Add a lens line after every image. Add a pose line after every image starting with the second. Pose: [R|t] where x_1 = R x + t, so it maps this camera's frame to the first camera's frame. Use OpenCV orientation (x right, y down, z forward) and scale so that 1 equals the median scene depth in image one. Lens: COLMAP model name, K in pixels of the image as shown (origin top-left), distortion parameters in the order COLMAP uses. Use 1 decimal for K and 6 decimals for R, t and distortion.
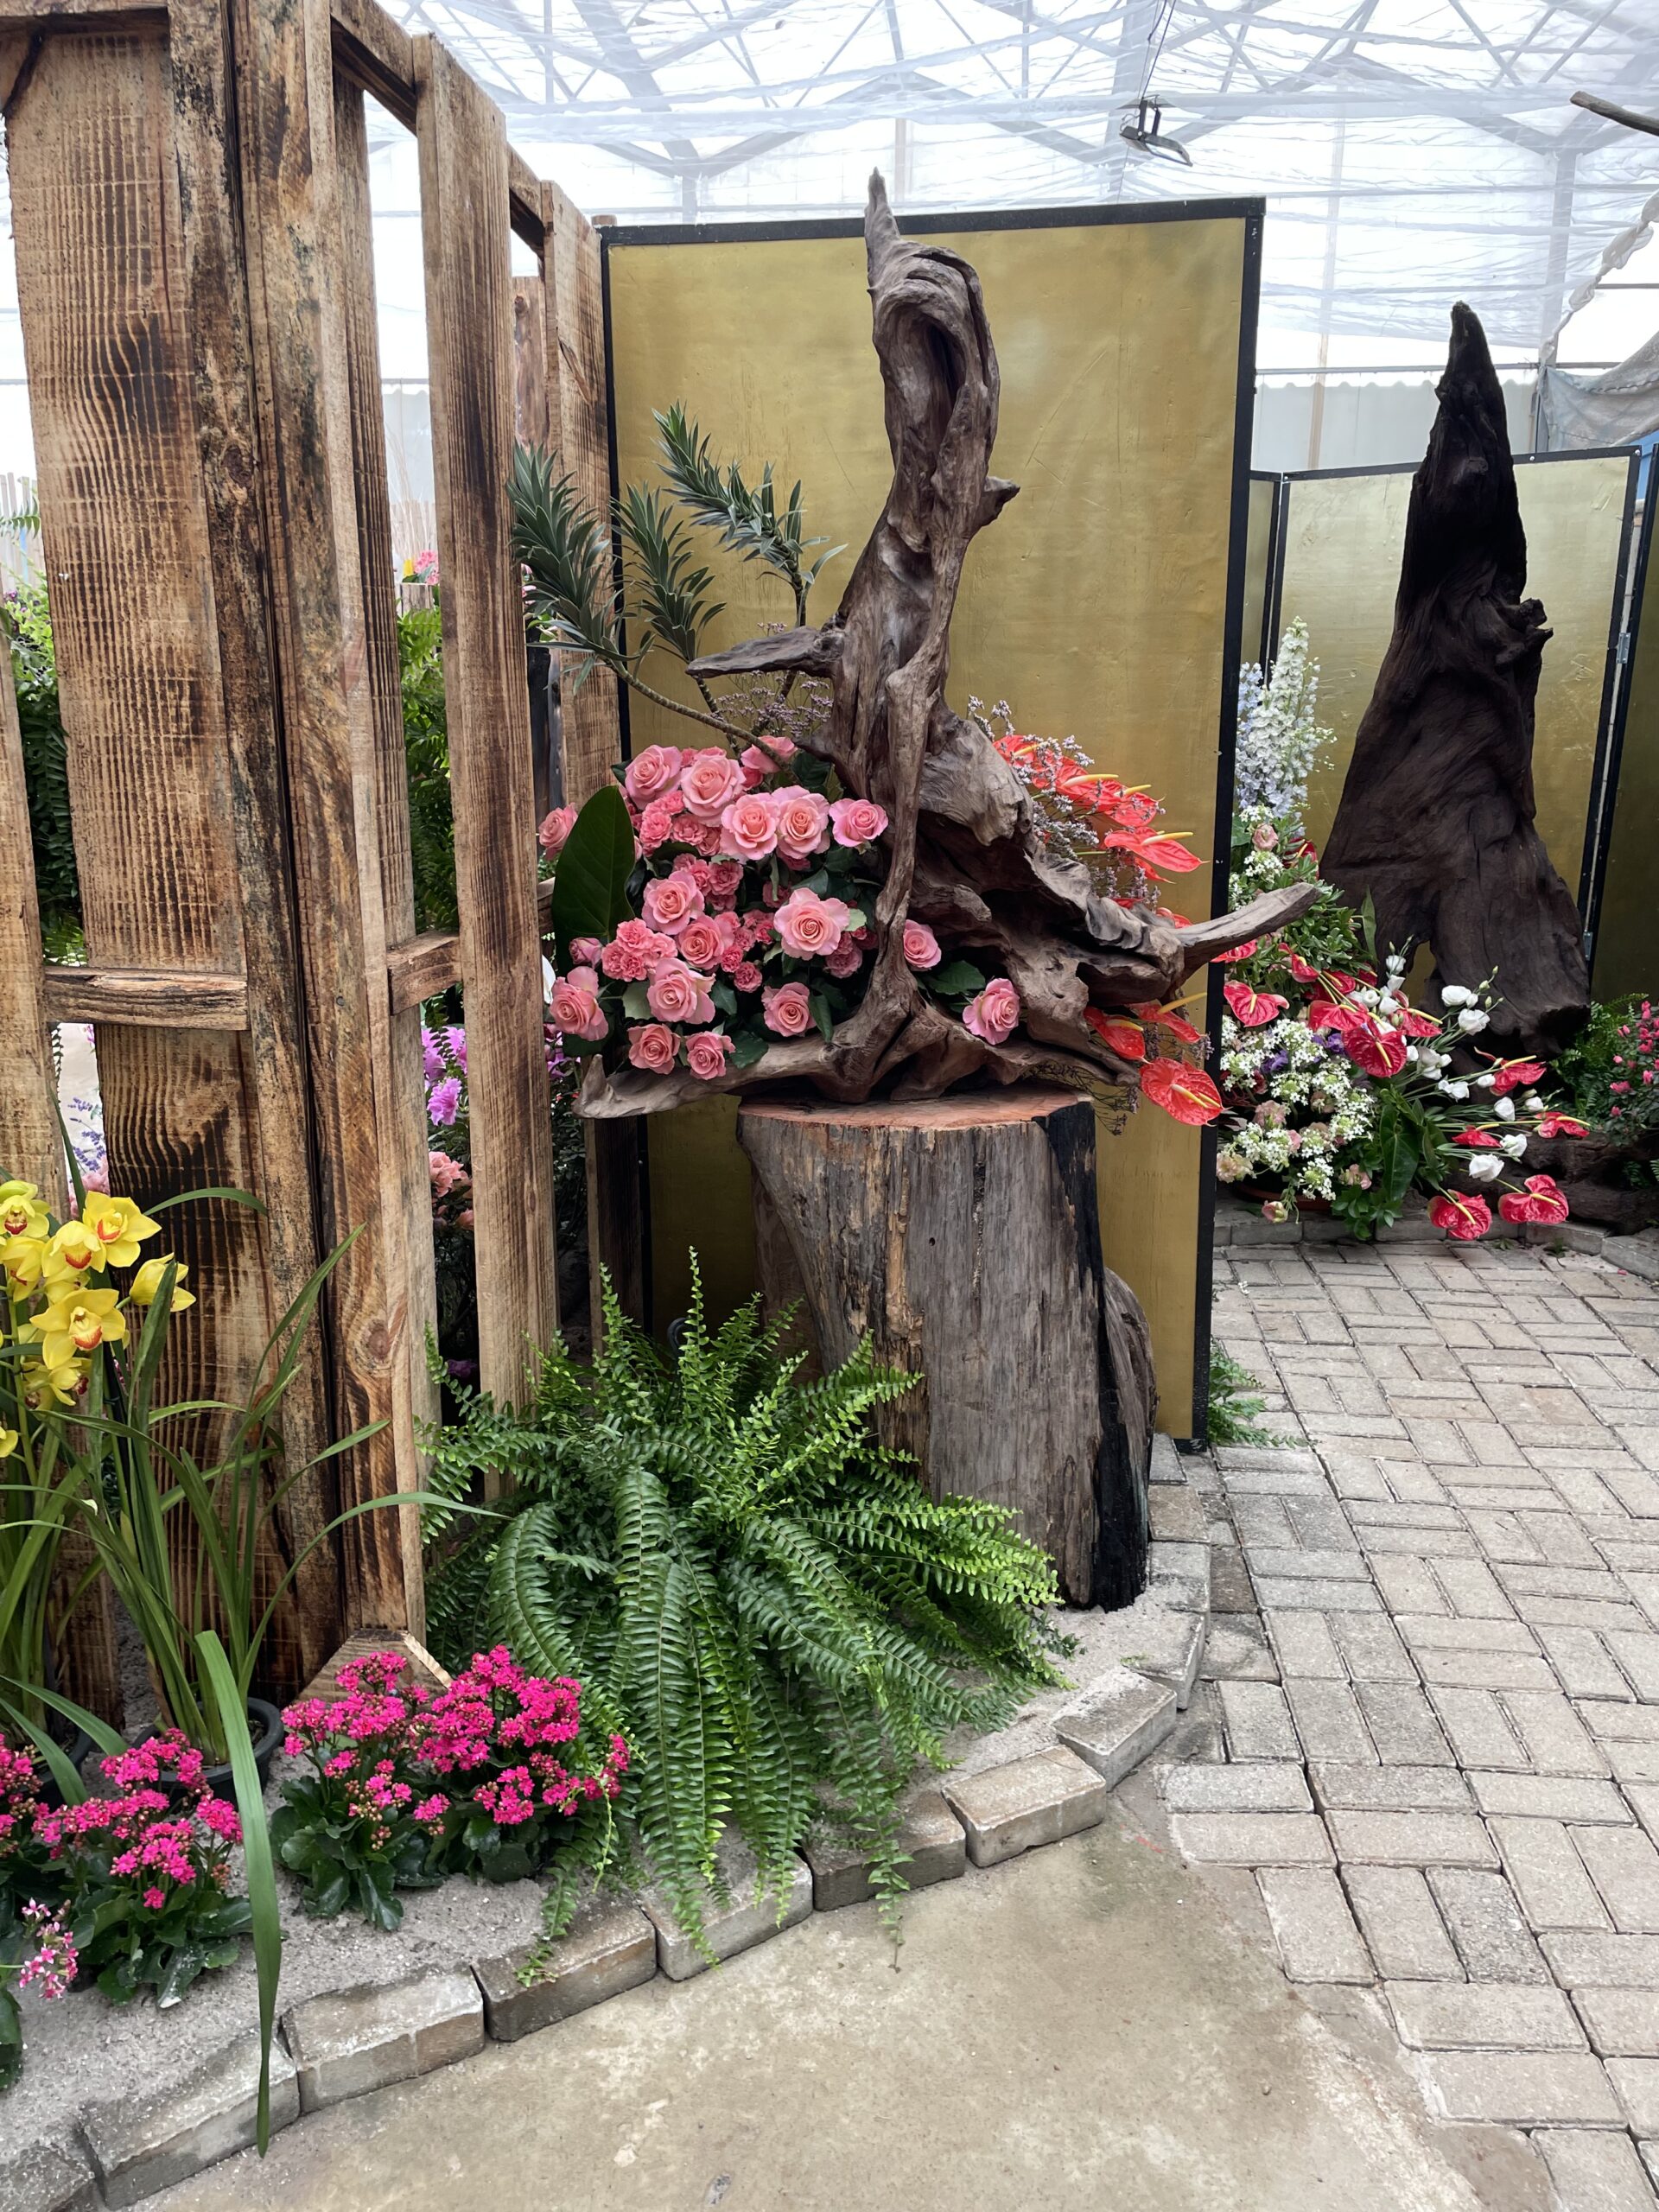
lens RADIAL K [[1676.1, 0, 824.7], [0, 1676.1, 1087.8], [0, 0, 1]] dist [0.077049, -0.103934]
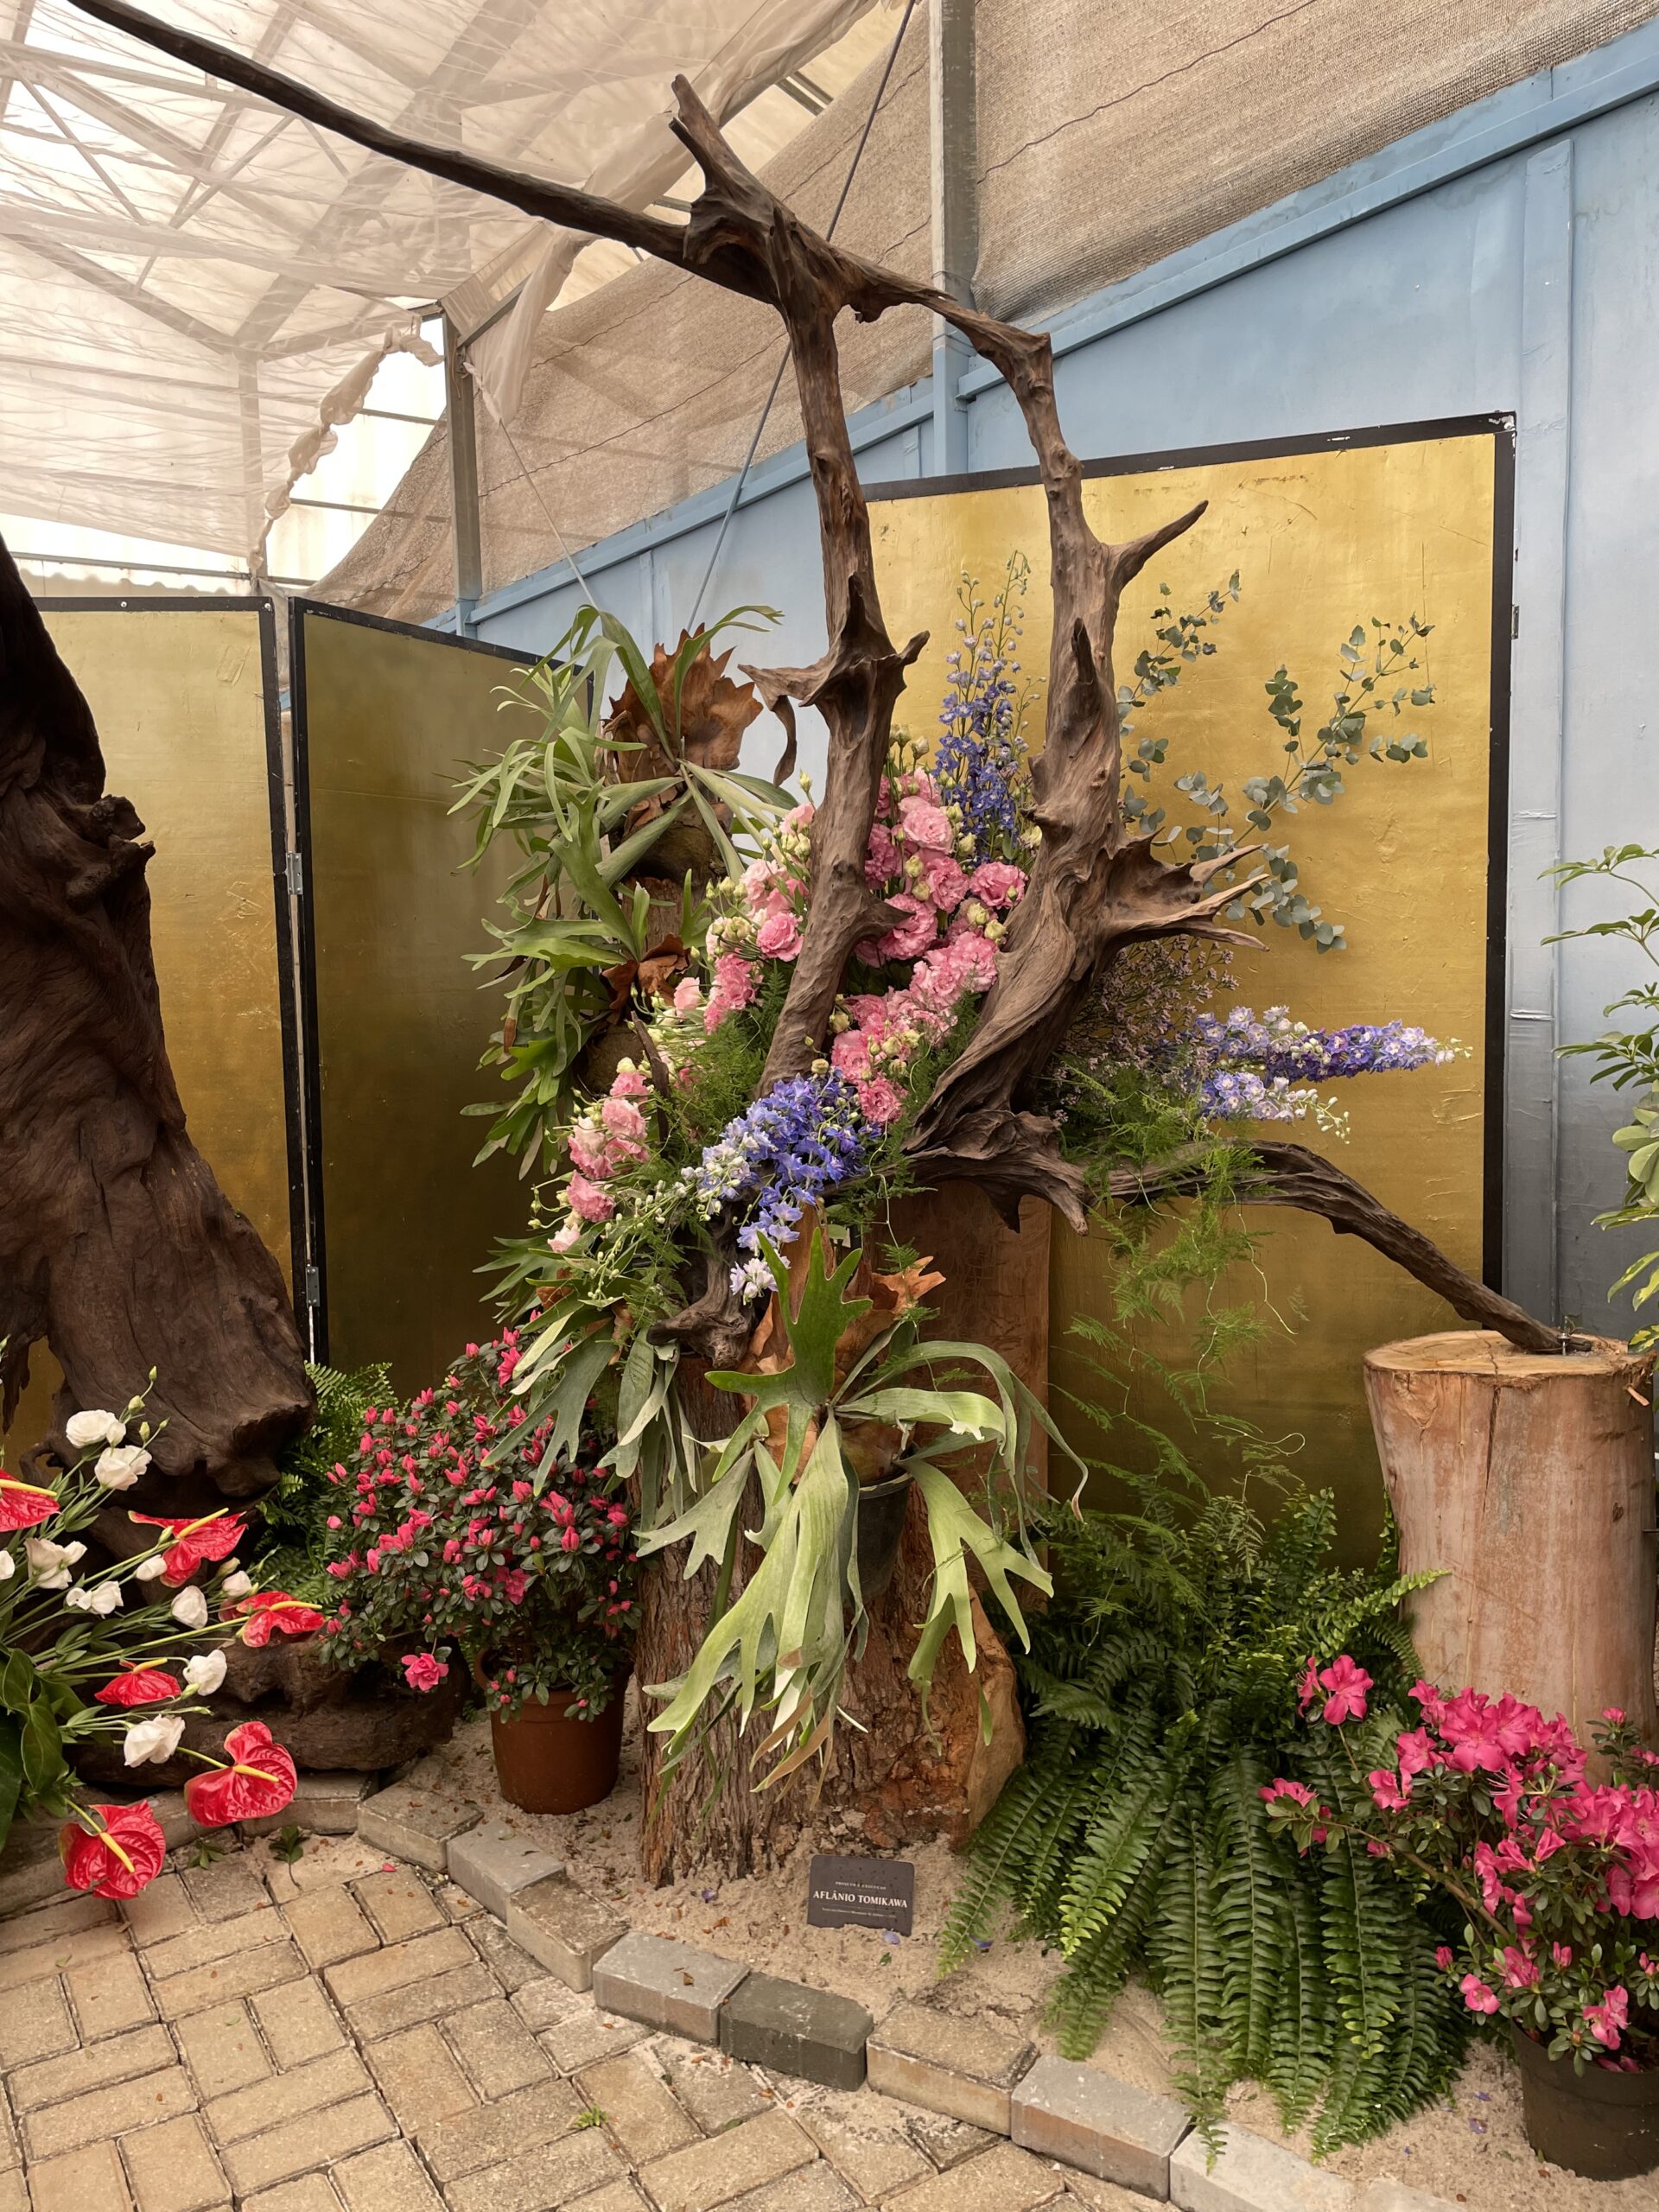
lens RADIAL K [[1676.1, 0, 832.7], [0, 1676.1, 1109.9], [0, 0, 1]] dist [0.077049, -0.103934]
pose [[0.788944, -0.091602, 0.607599, 0.230129], [0.162379, 0.984755, -0.062381, -0.088262], [-0.592621, 0.147876, 0.791791, 0.352096]]
